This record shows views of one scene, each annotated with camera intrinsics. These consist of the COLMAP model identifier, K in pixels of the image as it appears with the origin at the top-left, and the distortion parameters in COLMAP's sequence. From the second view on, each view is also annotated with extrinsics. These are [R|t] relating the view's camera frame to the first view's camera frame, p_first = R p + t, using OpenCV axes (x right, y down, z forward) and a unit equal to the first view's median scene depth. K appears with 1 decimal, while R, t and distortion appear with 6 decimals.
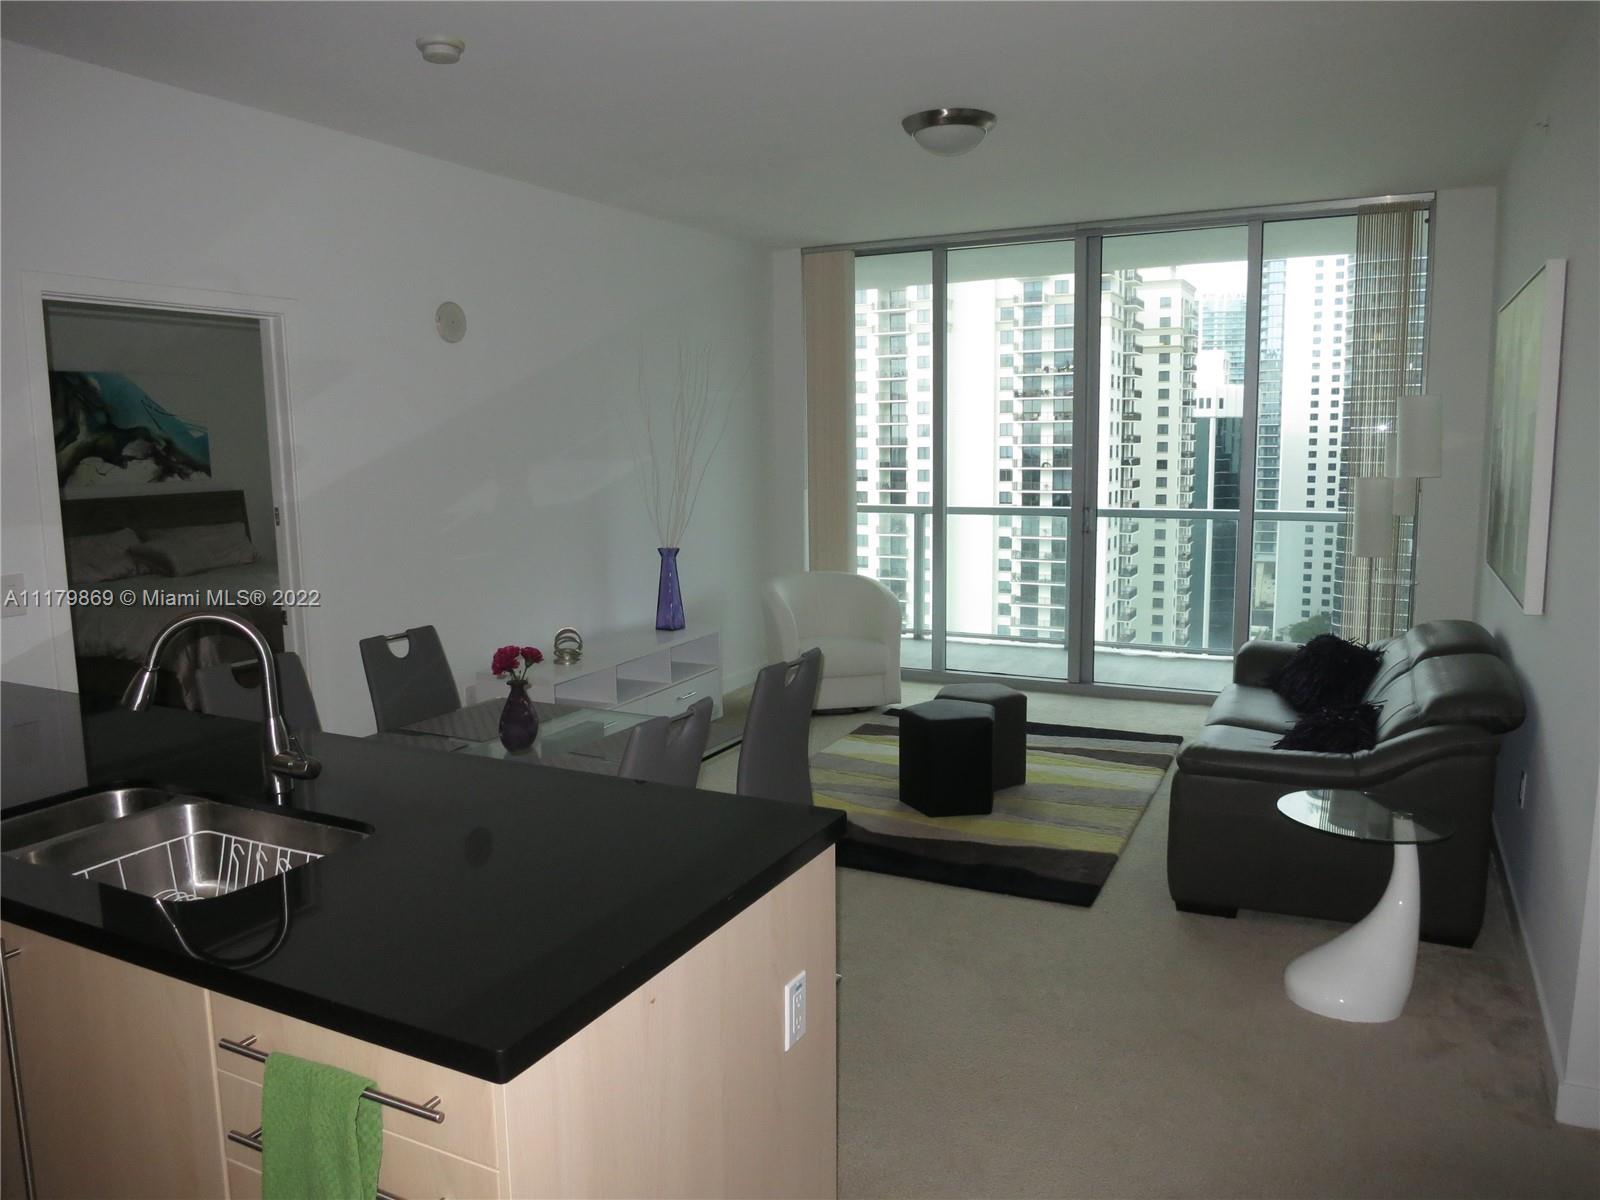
lens RADIAL K [[1154.5, 0, 791.9], [0, 1154.5, 597.1], [0, 0, 1]] dist [-0.048364, 0.009271]
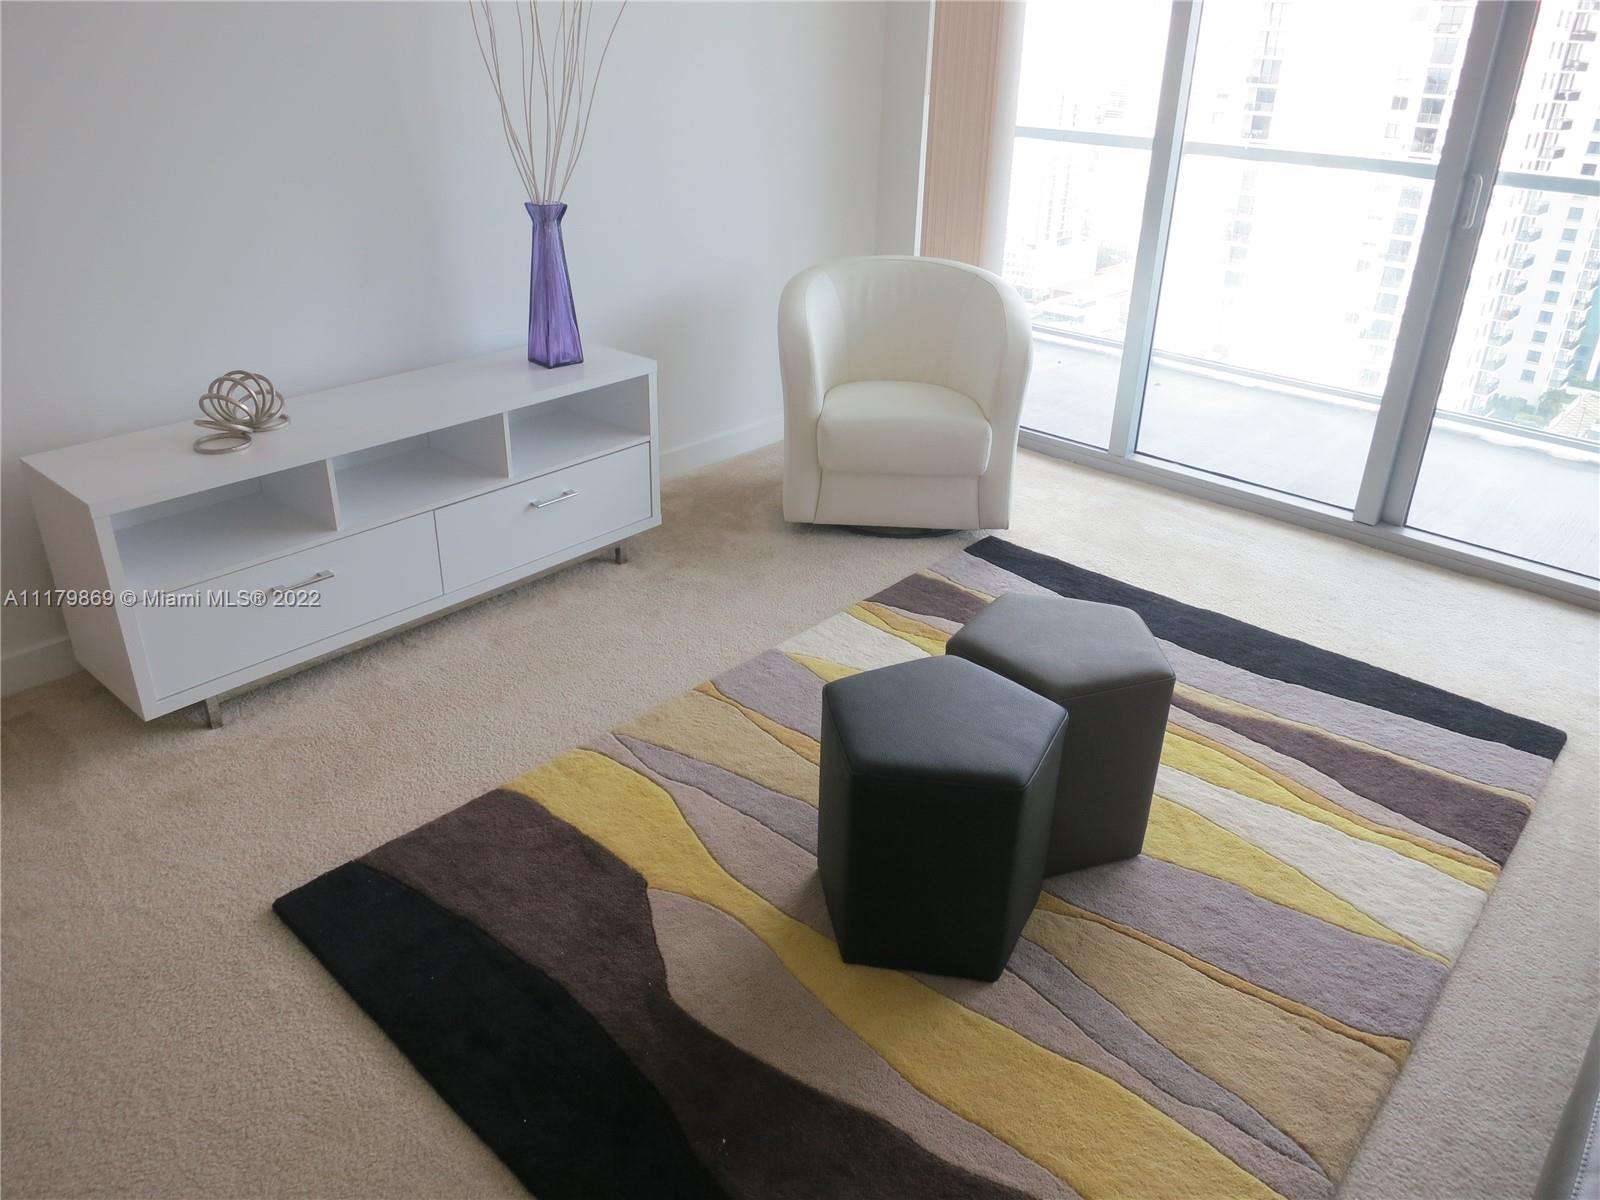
lens RADIAL K [[1154.5, 0, 791.9], [0, 1154.5, 597.1], [0, 0, 1]] dist [-0.048364, 0.009271]
pose [[0.960861, 0.152518, -0.231265, 0.114824], [-0.071509, 0.943062, 0.324838, -0.041737], [0.267641, -0.295587, 0.917059, 0.424993]]
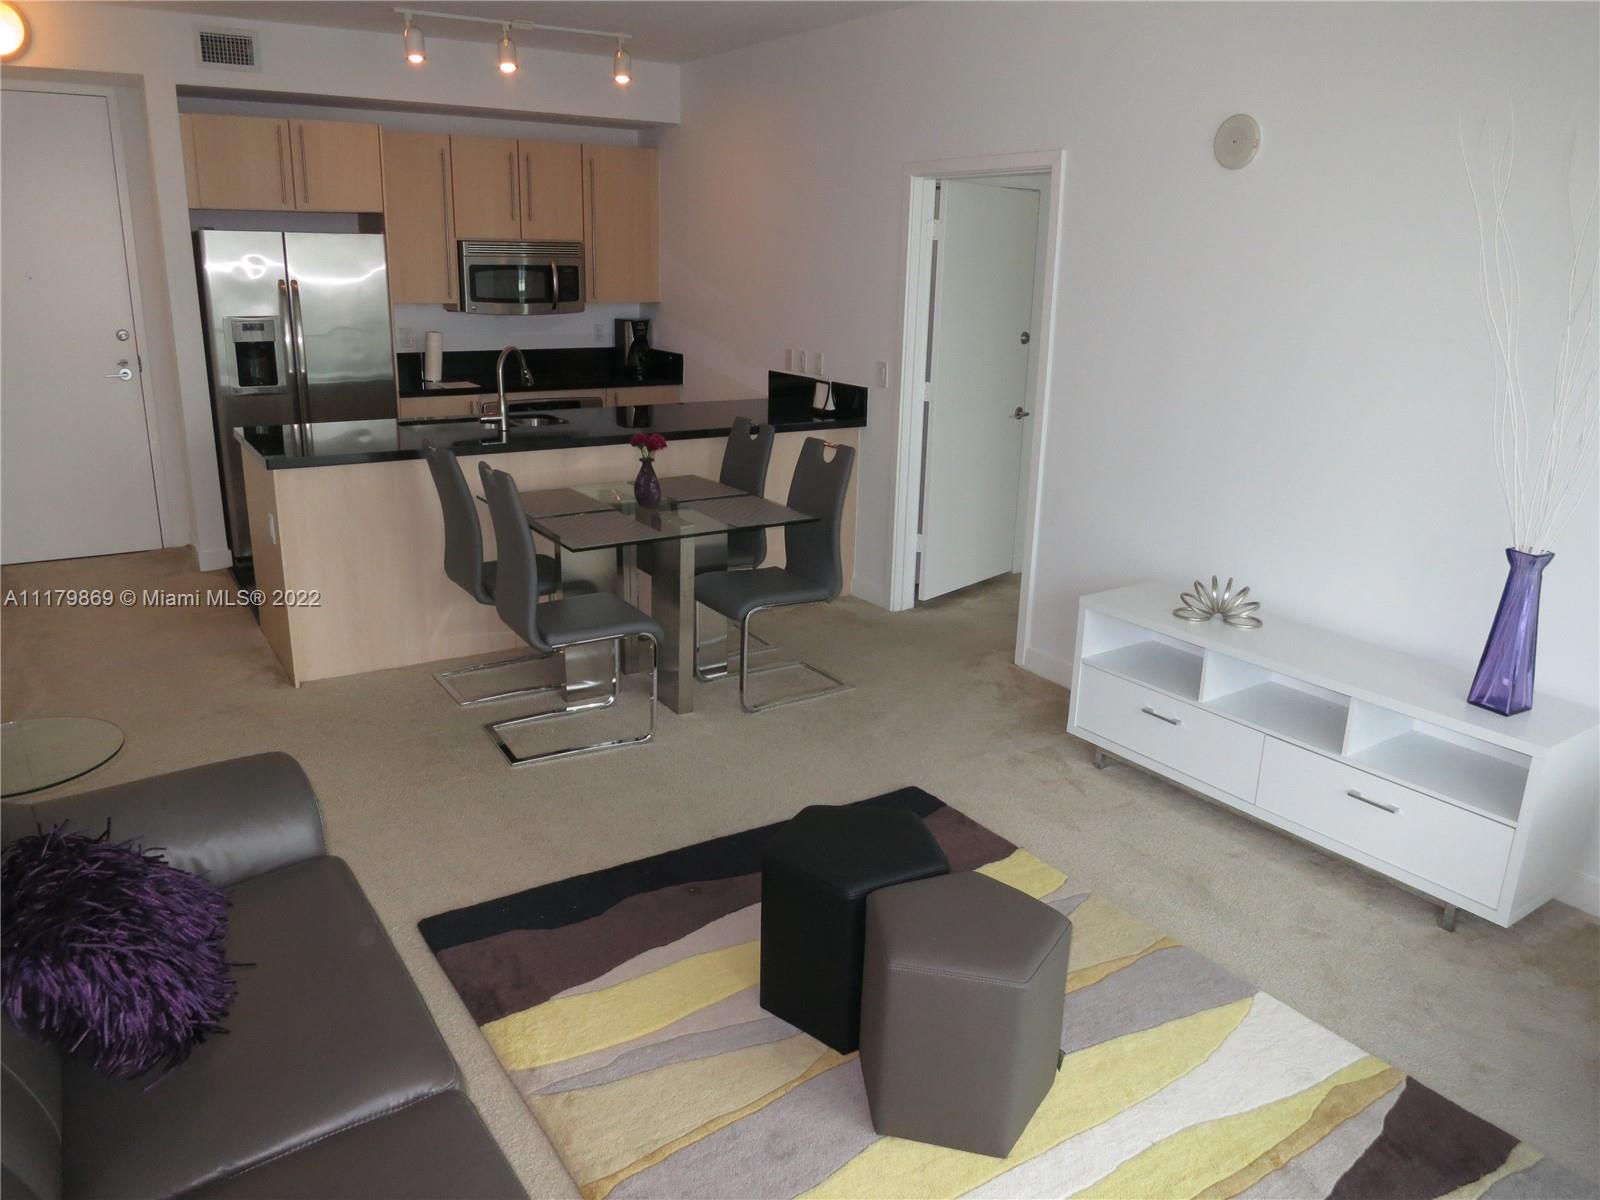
lens RADIAL K [[1154.5, 0, 791.9], [0, 1154.5, 597.1], [0, 0, 1]] dist [-0.048364, 0.009271]
pose [[-0.502605, 0.245716, -0.828862, 0.375197], [-0.134324, 0.924919, 0.355644, -0.127159], [0.854017, 0.290085, -0.431863, 0.778414]]
